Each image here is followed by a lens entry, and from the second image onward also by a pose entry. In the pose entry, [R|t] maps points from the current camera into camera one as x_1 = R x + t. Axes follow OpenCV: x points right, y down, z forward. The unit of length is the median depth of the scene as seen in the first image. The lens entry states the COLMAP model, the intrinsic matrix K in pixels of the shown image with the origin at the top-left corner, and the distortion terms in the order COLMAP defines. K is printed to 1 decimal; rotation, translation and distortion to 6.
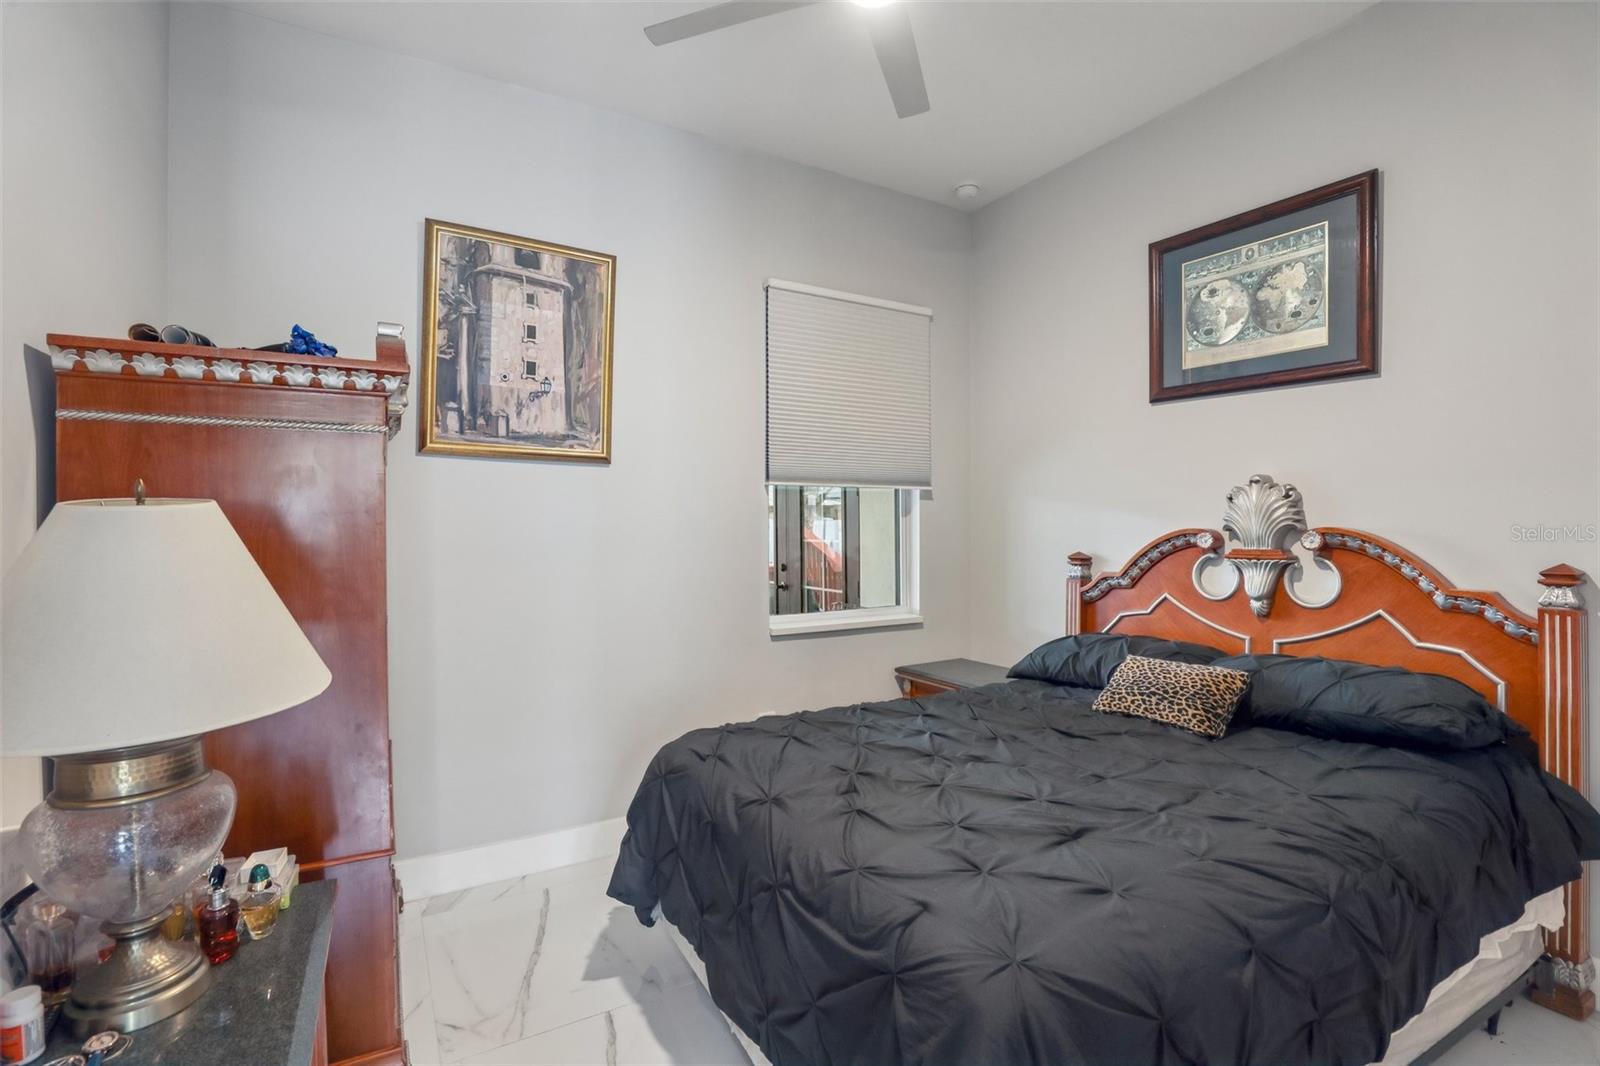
lens RADIAL K [[739.5, 0, 798.4], [0, 739.5, 530.0], [0, 0, 1]] dist [-0.038051, 0.012004]
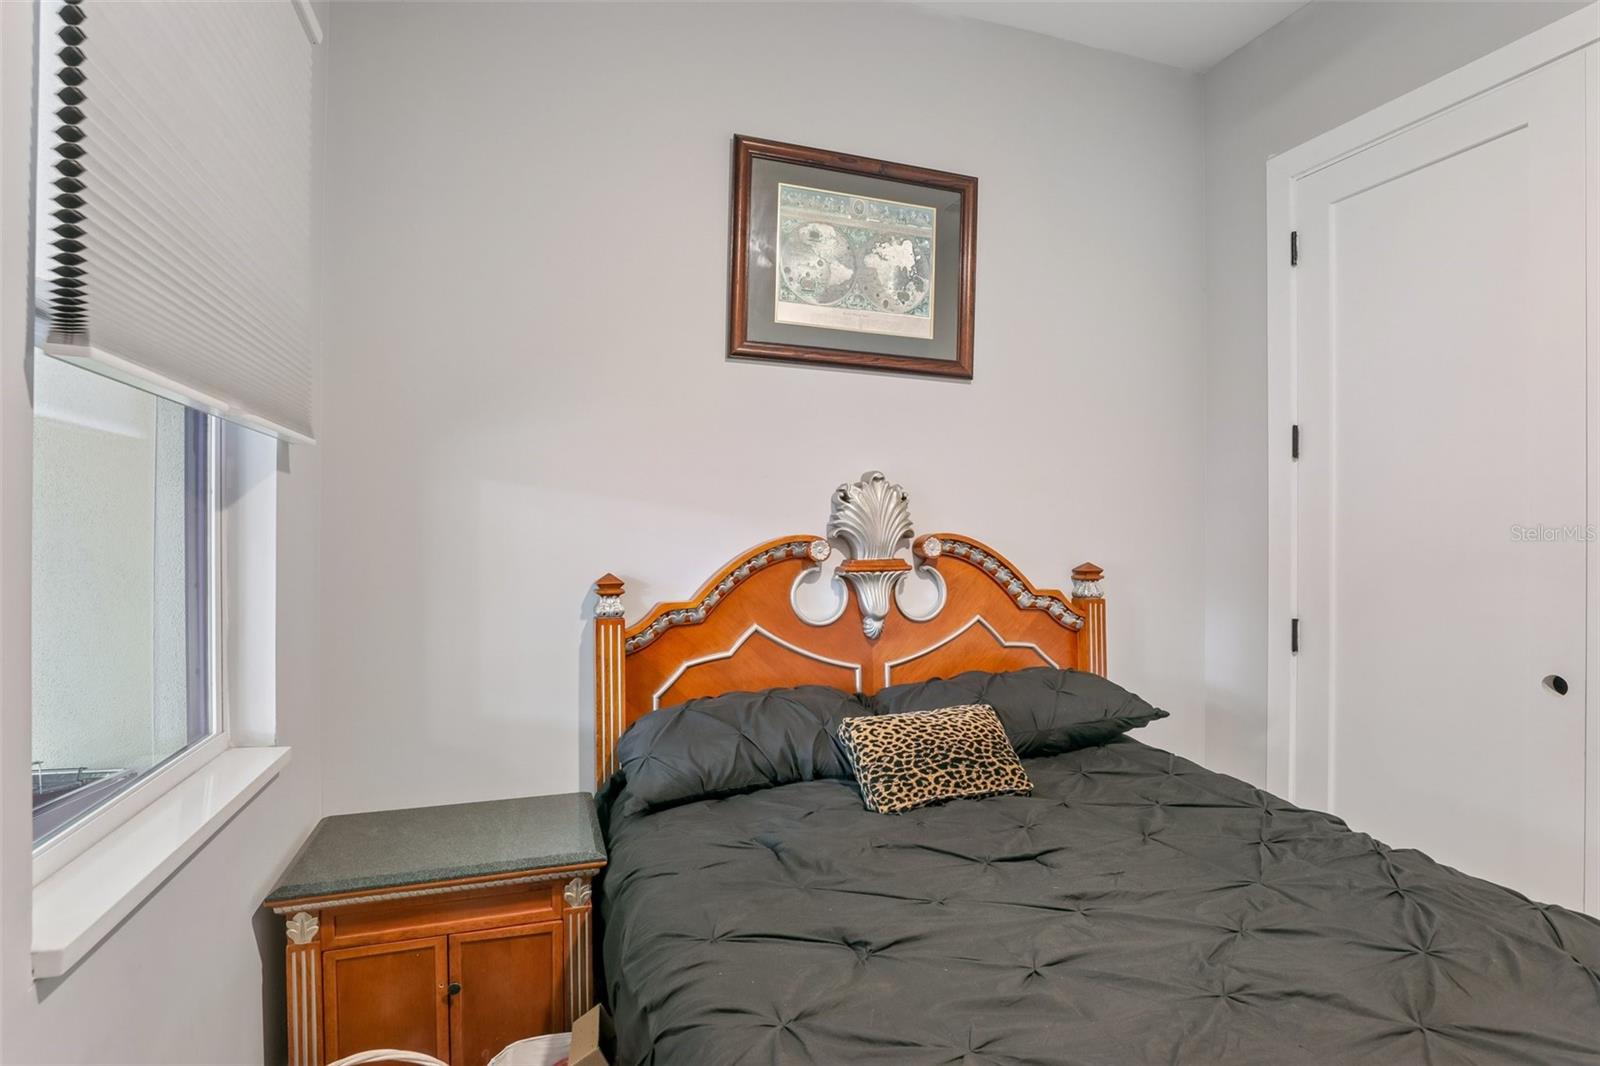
lens RADIAL K [[806.8, 0, 801.0], [0, 806.8, 527.5], [0, 0, 1]] dist [-0.020971, 0.000107]
pose [[0.216842, 0.008669, 0.976168, -0.307242], [0.005034, 0.999937, -0.009999, -0.001586], [-0.976194, 0.007082, 0.216785, 0.897595]]
